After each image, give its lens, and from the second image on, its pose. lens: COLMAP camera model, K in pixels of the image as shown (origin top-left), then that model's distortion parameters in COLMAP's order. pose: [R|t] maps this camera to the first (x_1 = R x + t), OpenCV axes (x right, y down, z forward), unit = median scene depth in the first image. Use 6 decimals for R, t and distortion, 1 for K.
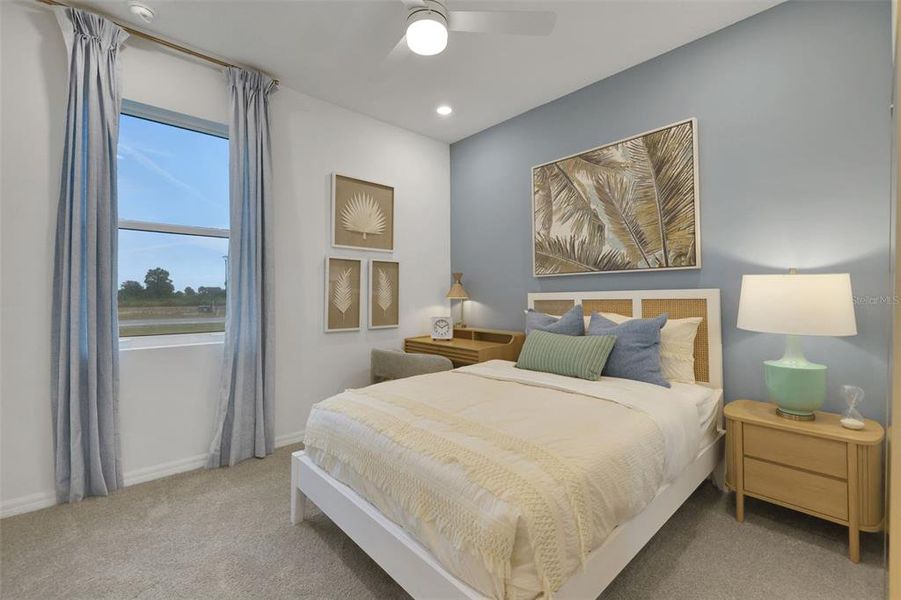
lens RADIAL K [[390.0, 0, 453.3], [0, 390.0, 291.4], [0, 0, 1]] dist [-0.016347, -0.000037]
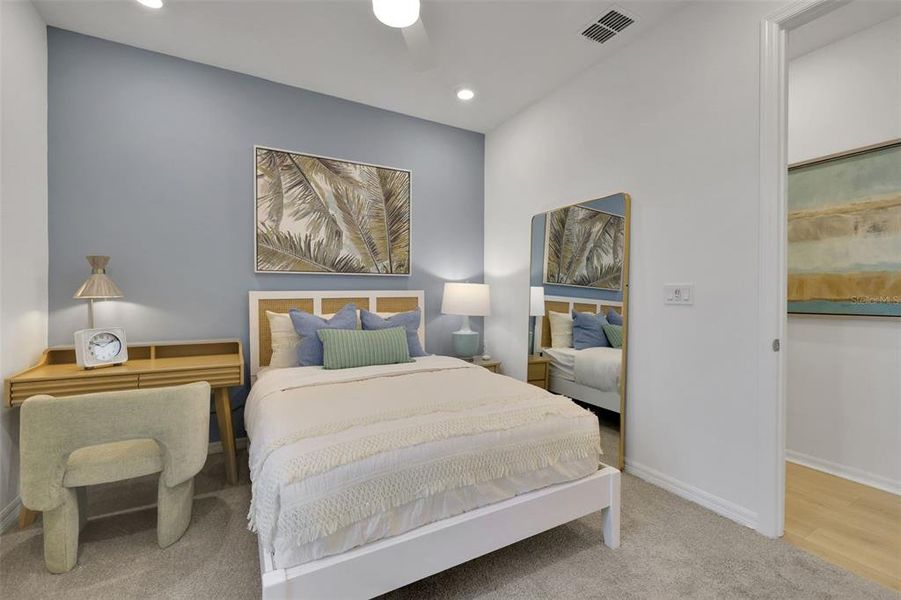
lens RADIAL K [[390.0, 0, 429.8], [0, 390.0, 302.3], [0, 0, 1]] dist [-0.016347, -0.000037]
pose [[0.228638, -0.008163, 0.973477, -0.633510], [-0.010300, 0.999889, 0.010804, 0.017865], [-0.973457, -0.012497, 0.228528, 0.490736]]
